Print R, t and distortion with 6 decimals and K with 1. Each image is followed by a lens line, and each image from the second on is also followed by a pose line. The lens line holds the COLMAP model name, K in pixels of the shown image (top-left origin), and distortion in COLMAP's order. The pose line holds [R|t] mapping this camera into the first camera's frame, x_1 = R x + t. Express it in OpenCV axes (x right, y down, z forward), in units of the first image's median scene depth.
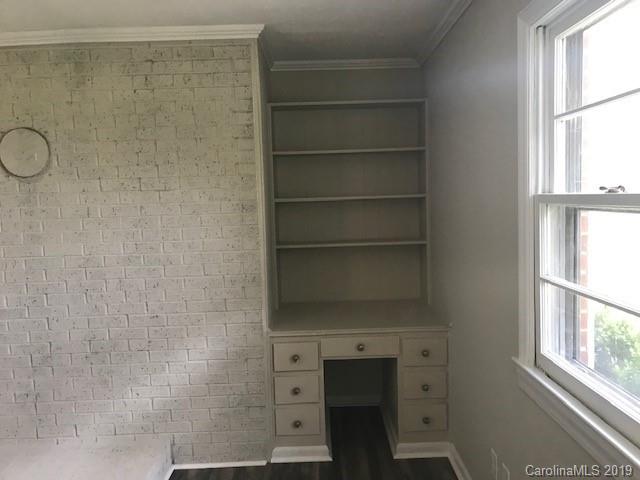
lens RADIAL K [[523.1, 0, 328.1], [0, 523.1, 237.7], [0, 0, 1]] dist [0.013163, 0.007281]
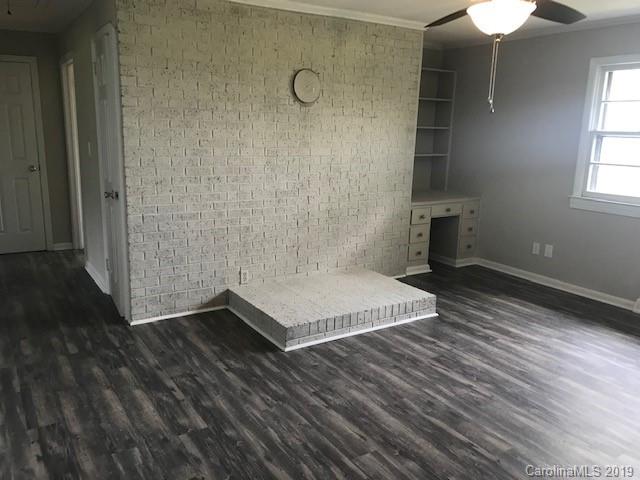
lens RADIAL K [[517.0, 0, 327.1], [0, 517.0, 247.8], [0, 0, 1]] dist [0.013724, -0.002307]
pose [[0.845501, -0.069527, 0.529428, -1.329198], [-0.008901, 0.989514, 0.144161, 0.083310], [-0.533900, -0.126601, 0.836016, -0.342652]]
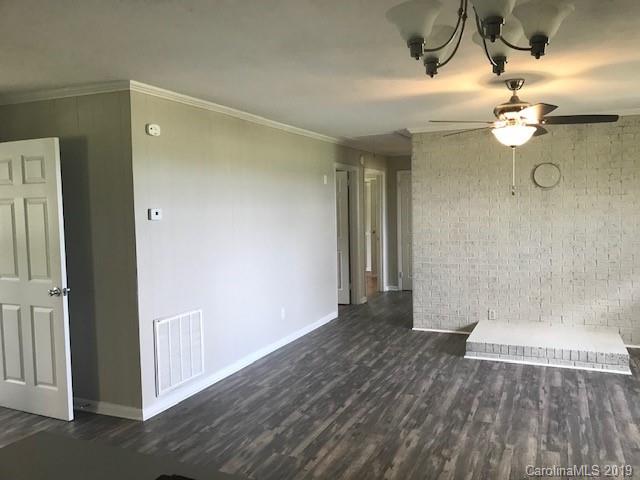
lens RADIAL K [[523.1, 0, 328.1], [0, 523.1, 237.7], [0, 0, 1]] dist [0.013163, 0.007281]
pose [[0.909670, 0.037553, -0.413630, -0.489305], [-0.042383, 0.999098, -0.002504, 0.113272], [0.413163, 0.019808, 0.910442, -1.135990]]
